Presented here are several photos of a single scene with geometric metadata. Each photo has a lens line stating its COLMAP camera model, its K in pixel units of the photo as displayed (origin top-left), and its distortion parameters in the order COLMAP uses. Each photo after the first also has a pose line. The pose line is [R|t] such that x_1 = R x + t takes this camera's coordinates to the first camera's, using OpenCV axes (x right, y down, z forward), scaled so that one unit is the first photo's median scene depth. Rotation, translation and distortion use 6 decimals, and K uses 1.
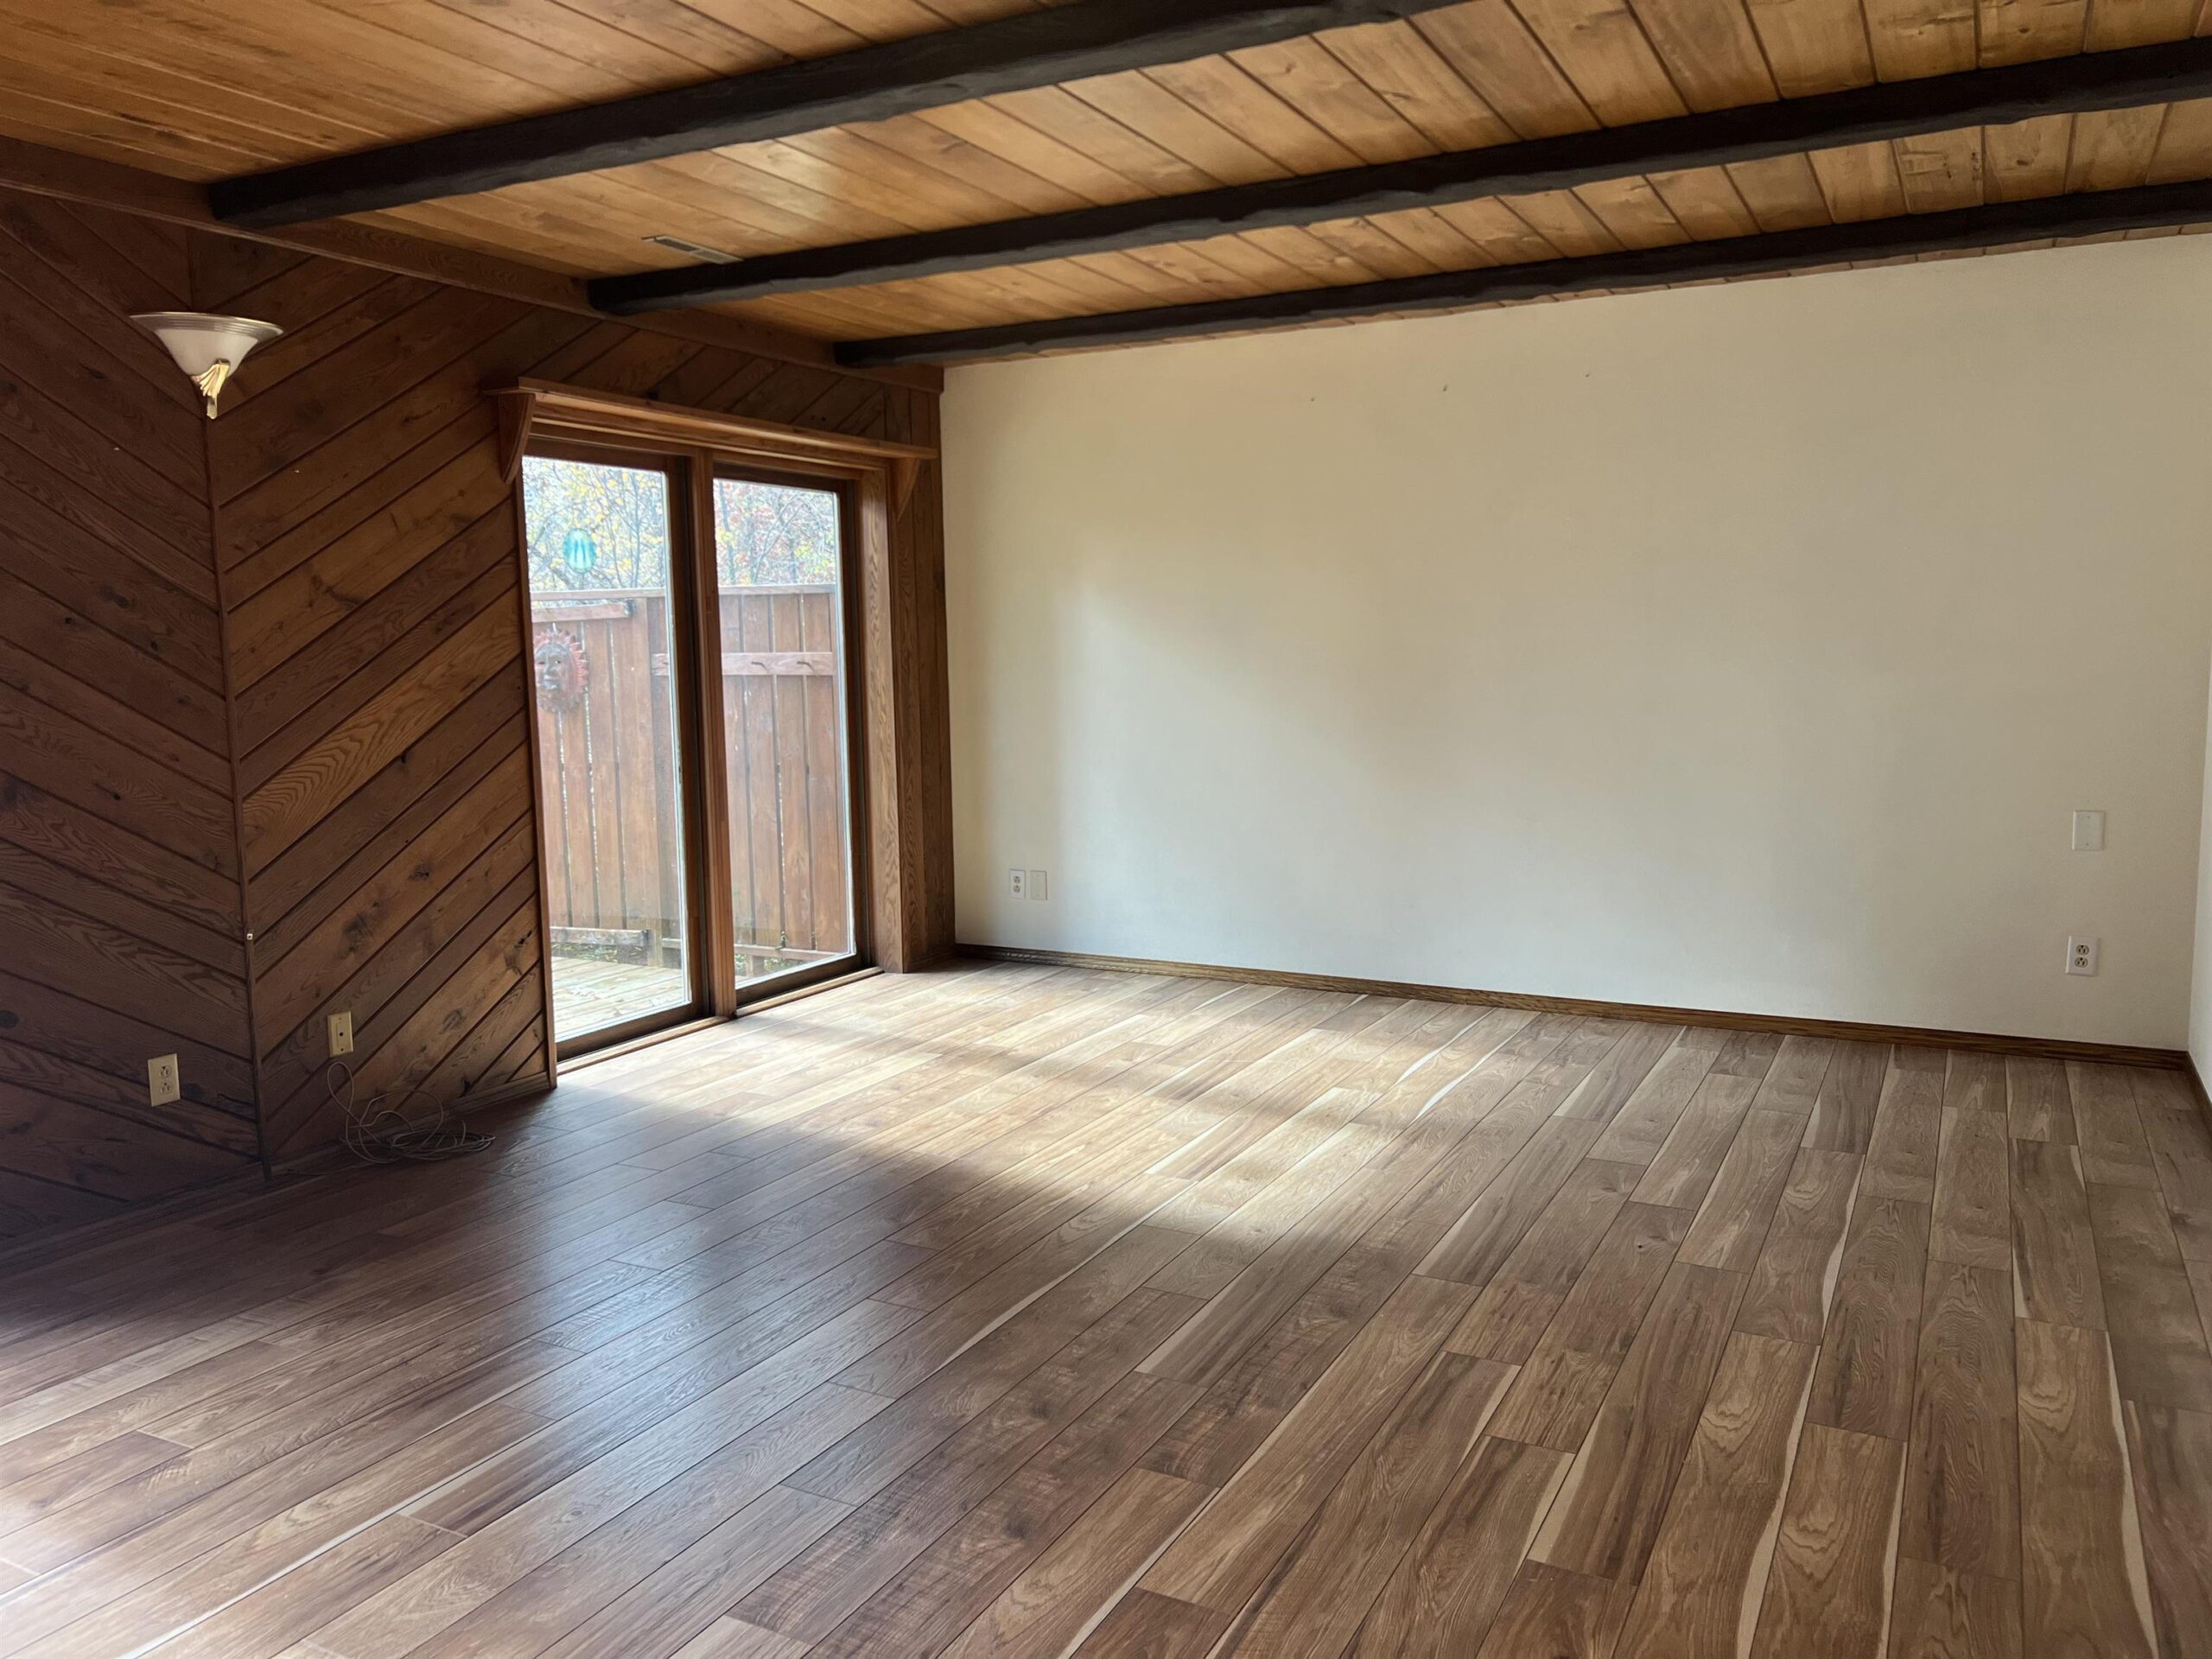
lens RADIAL K [[1652.4, 0, 1108.8], [0, 1652.4, 831.2], [0, 0, 1]] dist [0.029360, -0.035318]
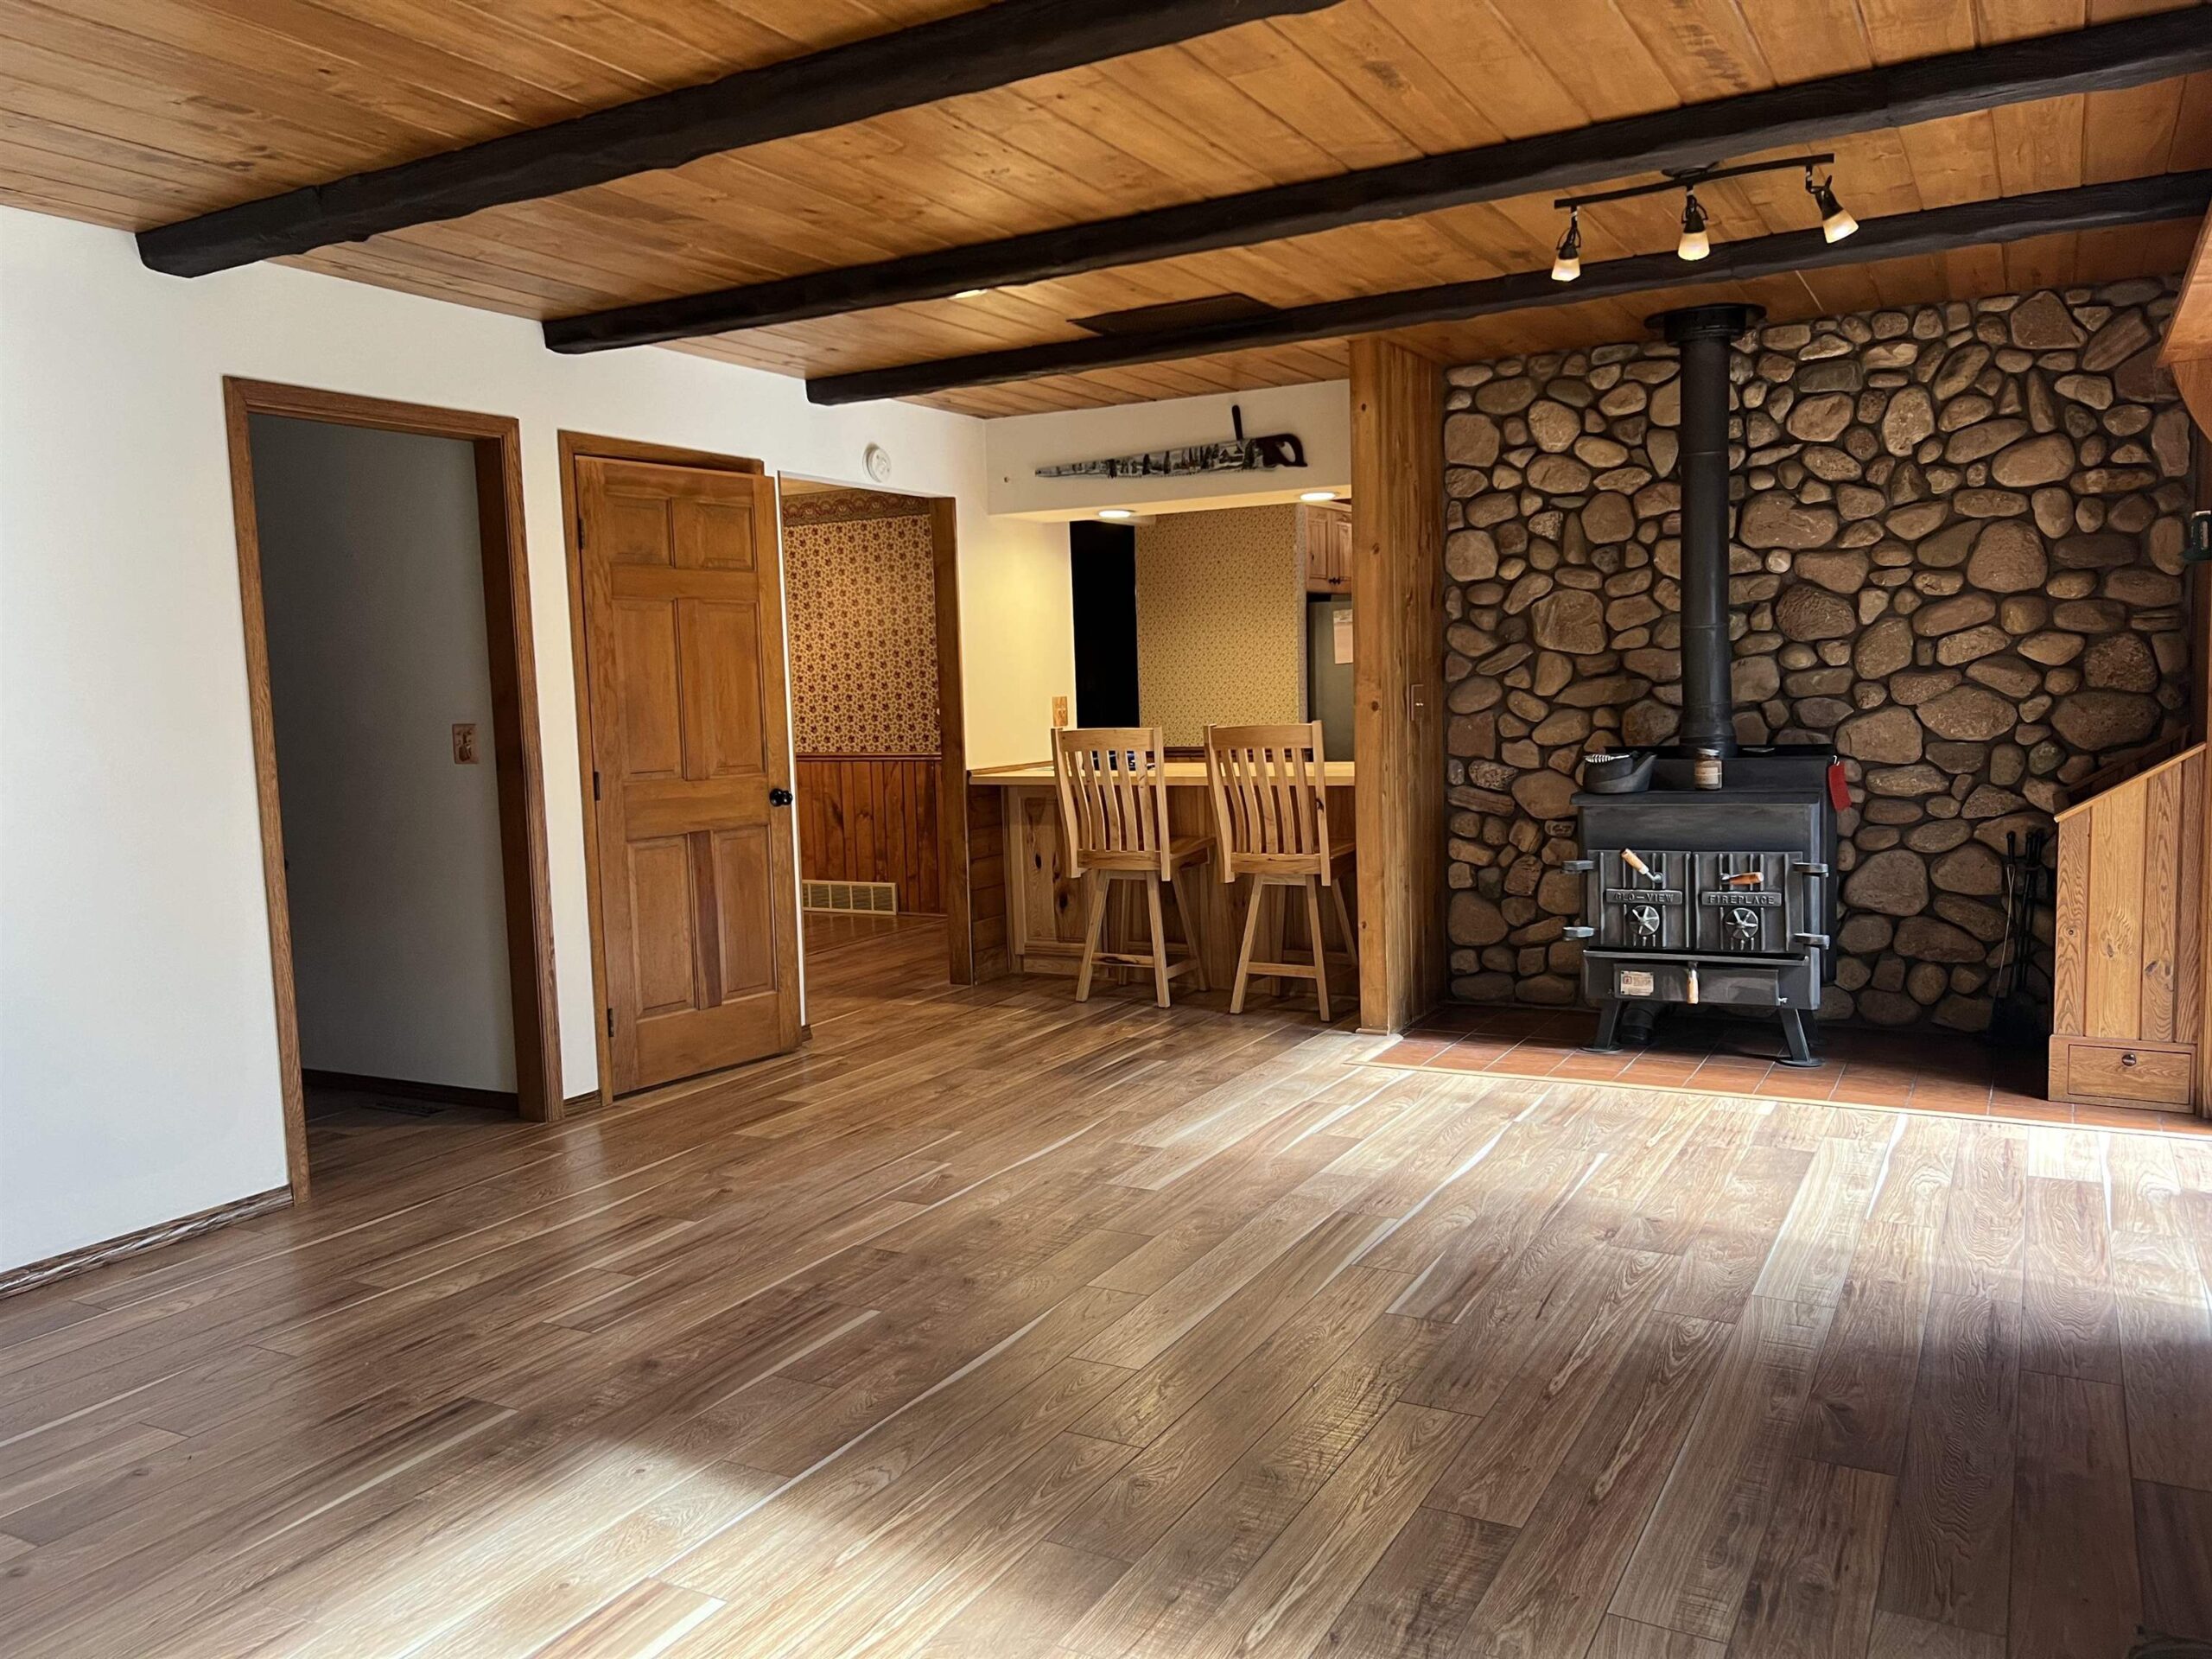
lens RADIAL K [[1652.4, 0, 1106.1], [0, 1652.4, 833.4], [0, 0, 1]] dist [0.029360, -0.035318]
pose [[-0.998490, 0.045472, 0.030817, -0.194330], [0.050849, 0.977355, 0.205406, -0.227731], [-0.020779, 0.206662, -0.978192, 2.104475]]
